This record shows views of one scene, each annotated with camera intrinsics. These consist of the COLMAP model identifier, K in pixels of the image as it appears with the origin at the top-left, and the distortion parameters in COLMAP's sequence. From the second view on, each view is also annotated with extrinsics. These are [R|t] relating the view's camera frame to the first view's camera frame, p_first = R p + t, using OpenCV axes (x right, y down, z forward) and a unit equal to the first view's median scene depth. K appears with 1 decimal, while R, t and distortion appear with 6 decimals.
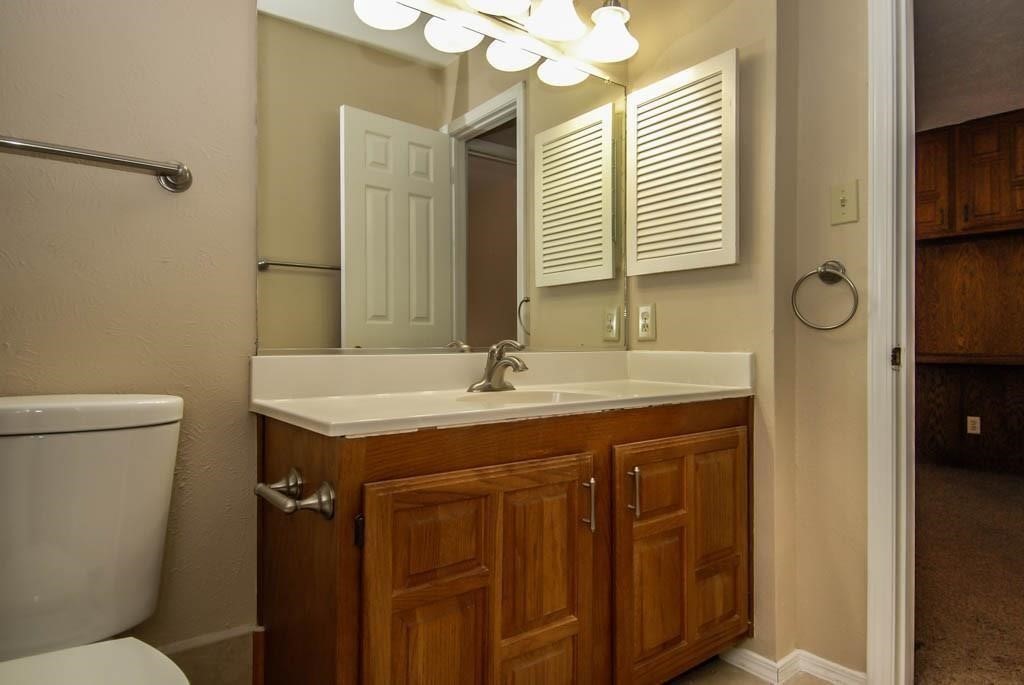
lens RADIAL K [[596.7, 0, 518.3], [0, 596.7, 349.4], [0, 0, 1]] dist [0.053991, -0.068414]
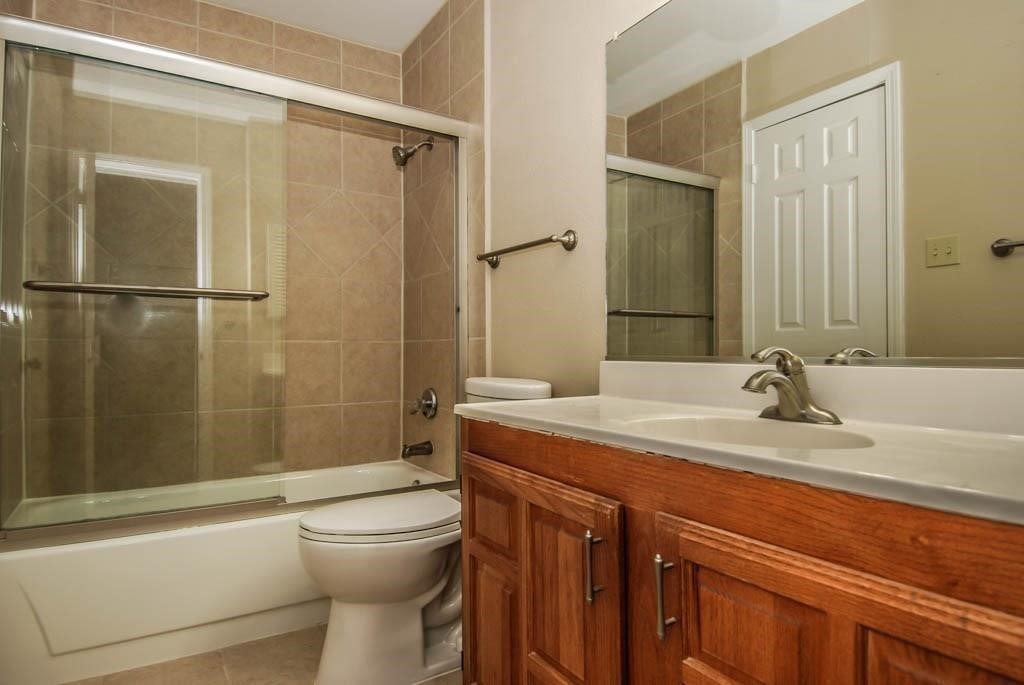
lens RADIAL K [[596.7, 0, 518.3], [0, 596.7, 349.4], [0, 0, 1]] dist [0.053991, -0.068414]
pose [[-0.099992, -0.001163, -0.994988, 0.920856], [-0.007542, 0.999971, -0.000410, -0.012994], [0.994960, 0.007463, -0.099998, 1.028134]]
